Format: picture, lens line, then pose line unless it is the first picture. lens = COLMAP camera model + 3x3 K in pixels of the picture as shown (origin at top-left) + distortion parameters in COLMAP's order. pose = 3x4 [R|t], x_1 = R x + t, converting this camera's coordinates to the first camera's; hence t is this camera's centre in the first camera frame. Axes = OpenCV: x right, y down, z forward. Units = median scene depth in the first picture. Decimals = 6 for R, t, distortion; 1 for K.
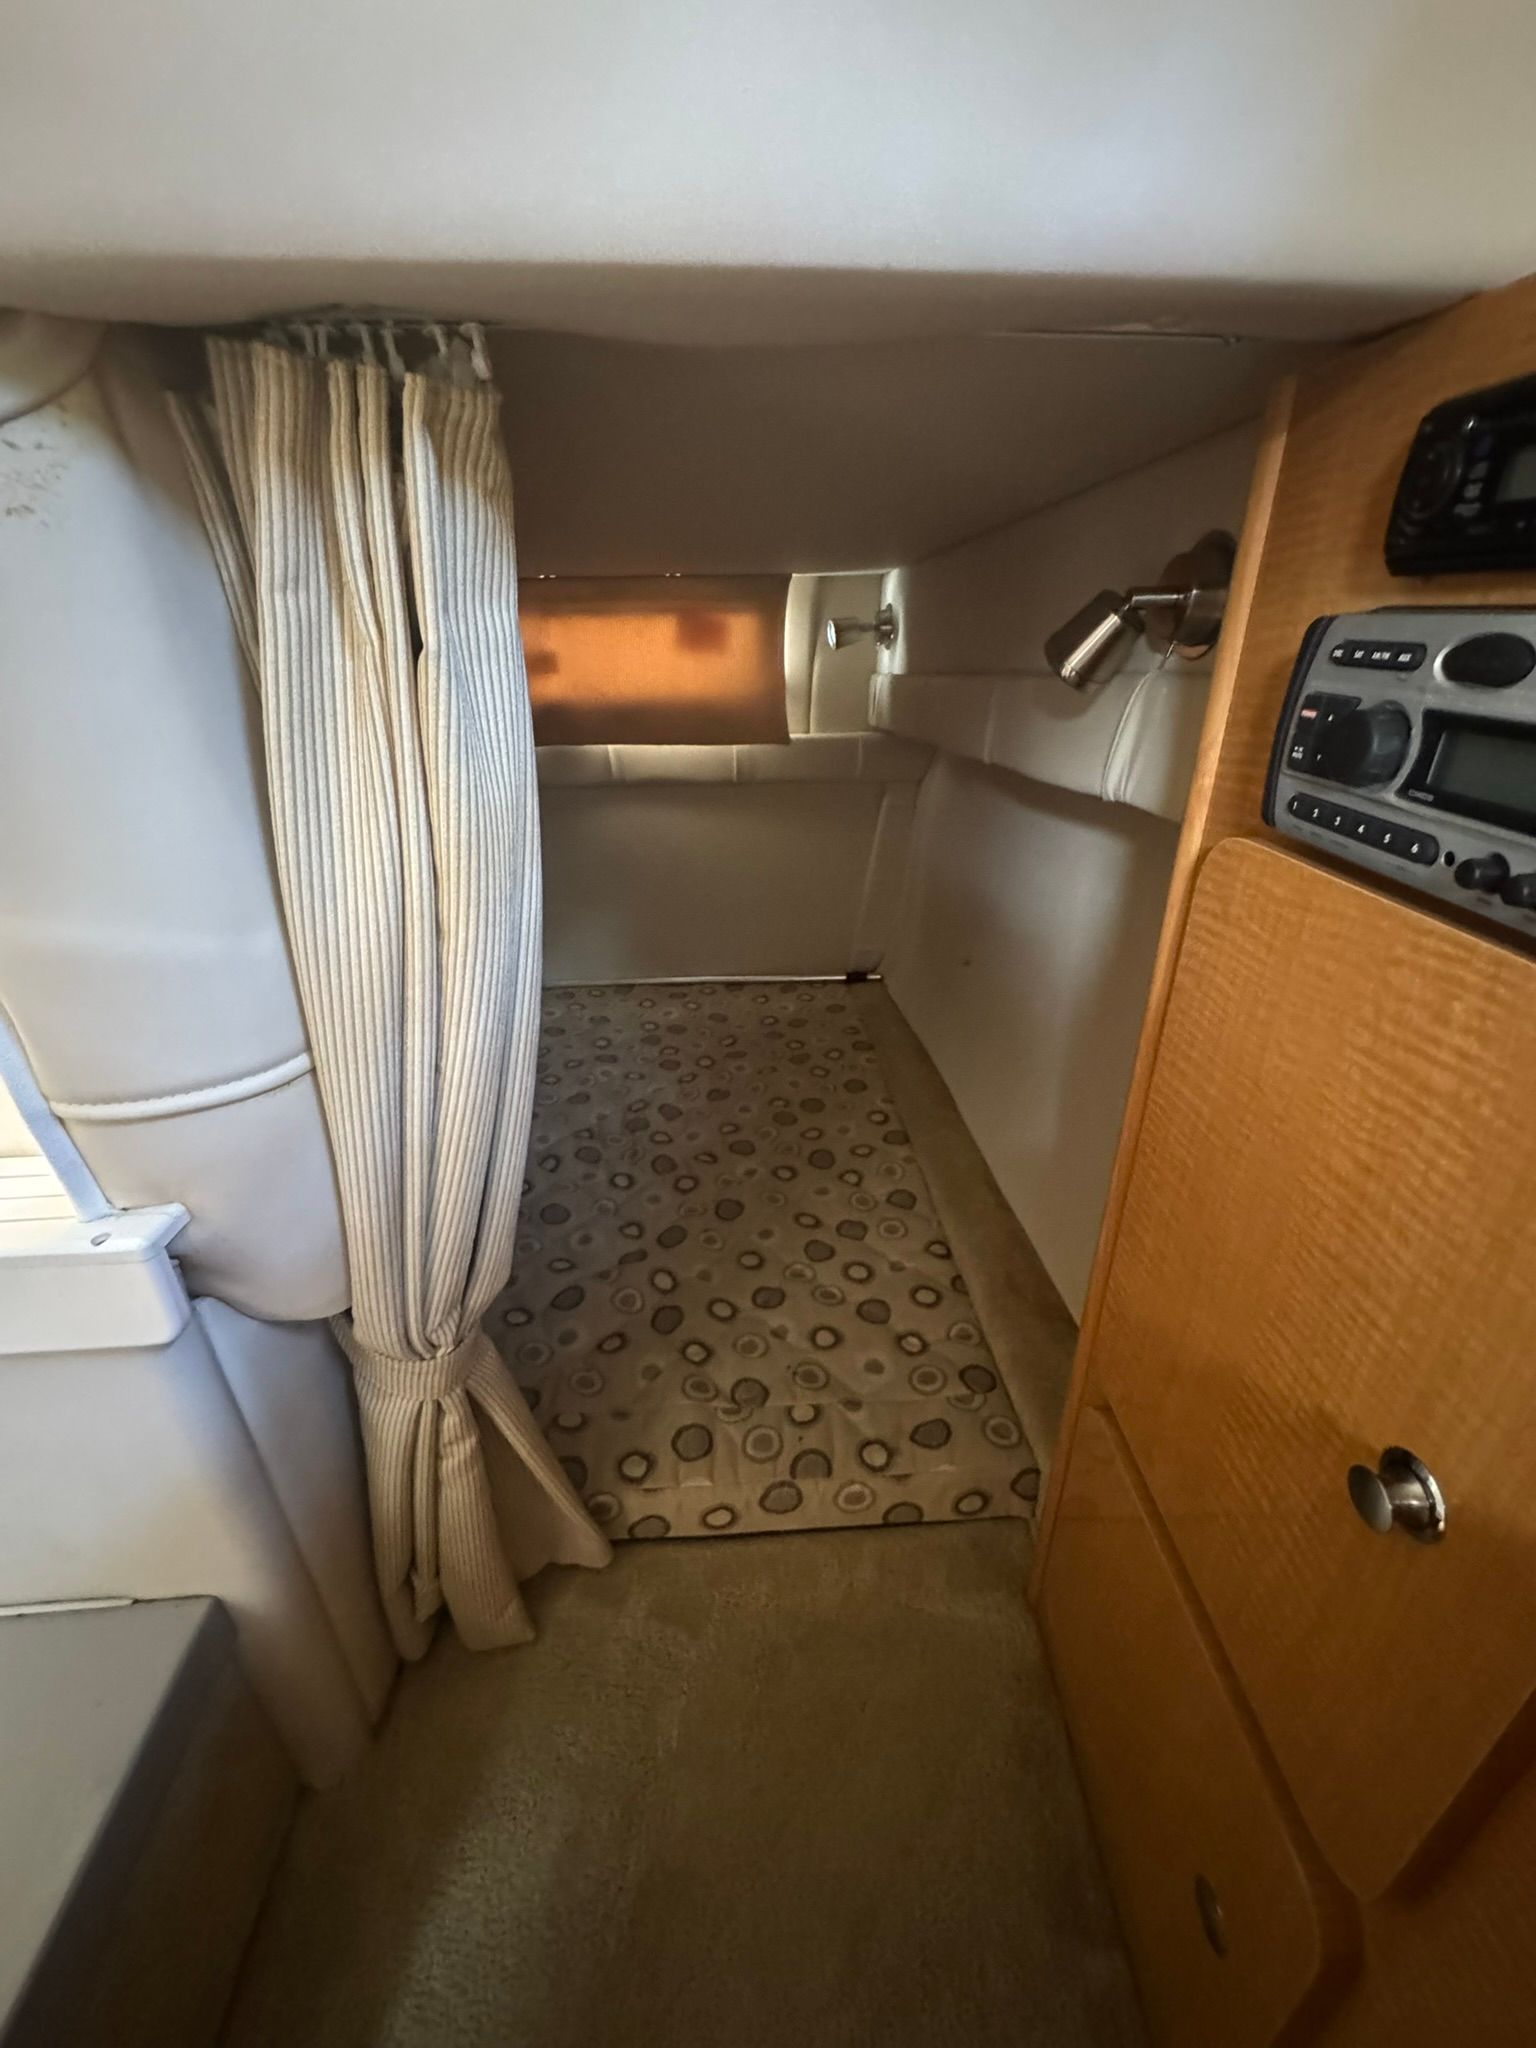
lens RADIAL K [[812.6, 0, 807.7], [0, 812.6, 1025.2], [0, 0, 1]] dist [0.018414, 0.000063]
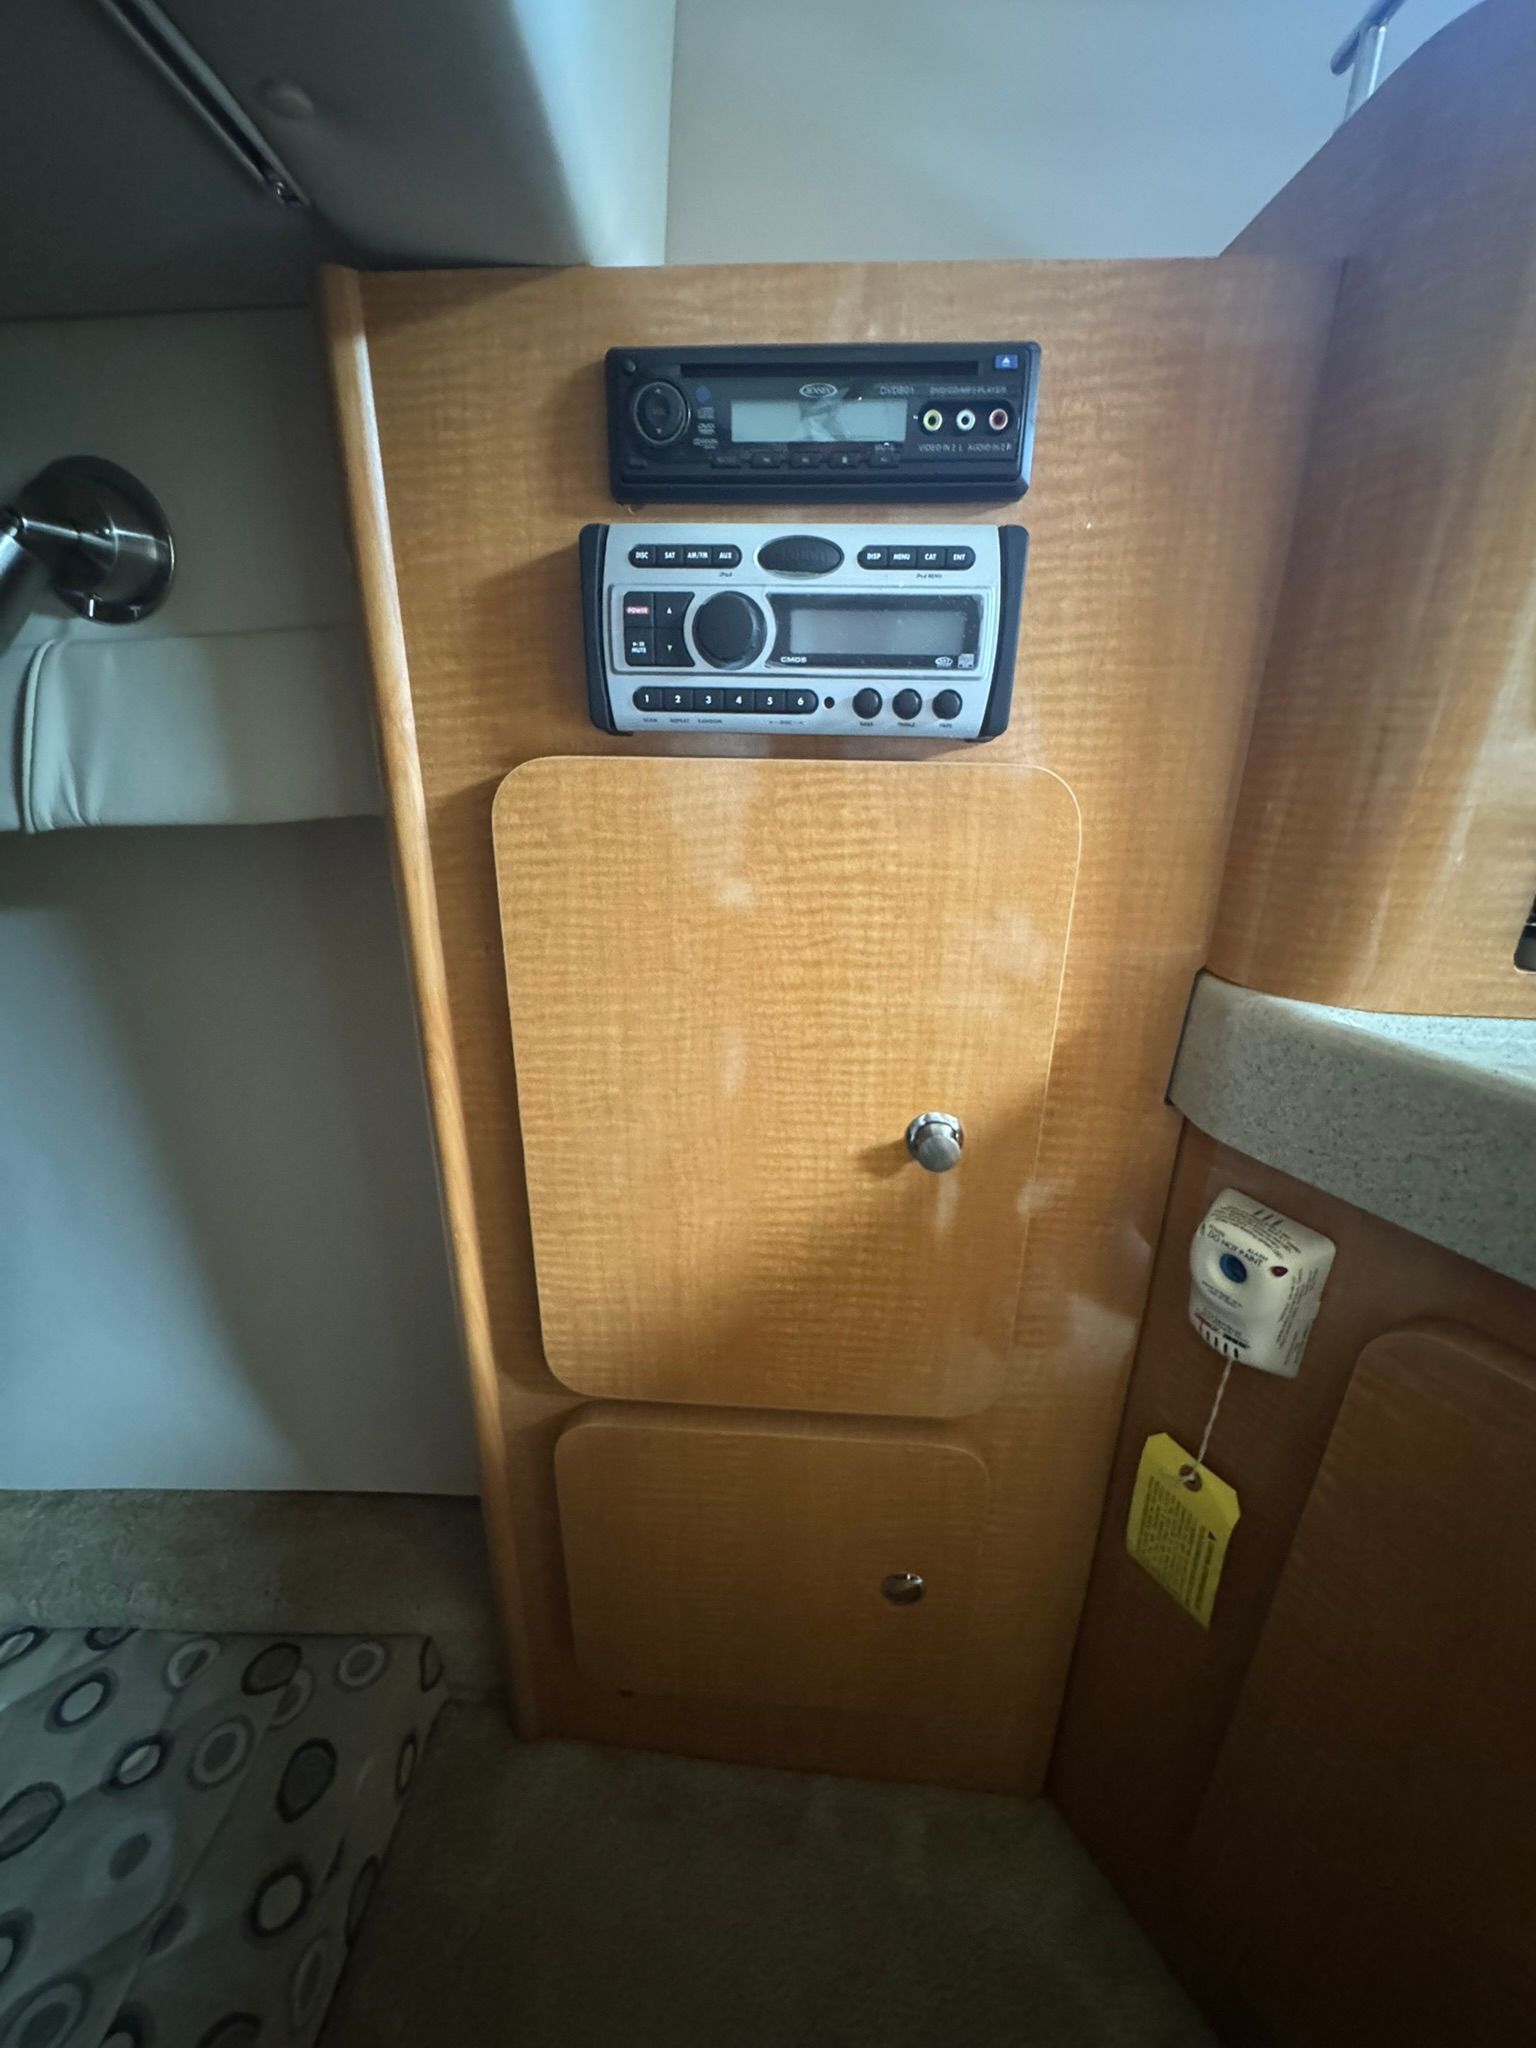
lens RADIAL K [[817.5, 0, 747.0], [0, 817.5, 1018.2], [0, 0, 1]] dist [-0.000245, -0.000031]
pose [[0.138349, -0.344637, 0.928485, -0.575042], [0.432417, 0.864441, 0.256433, -0.131500], [-0.890996, 0.366016, 0.268622, 0.798745]]
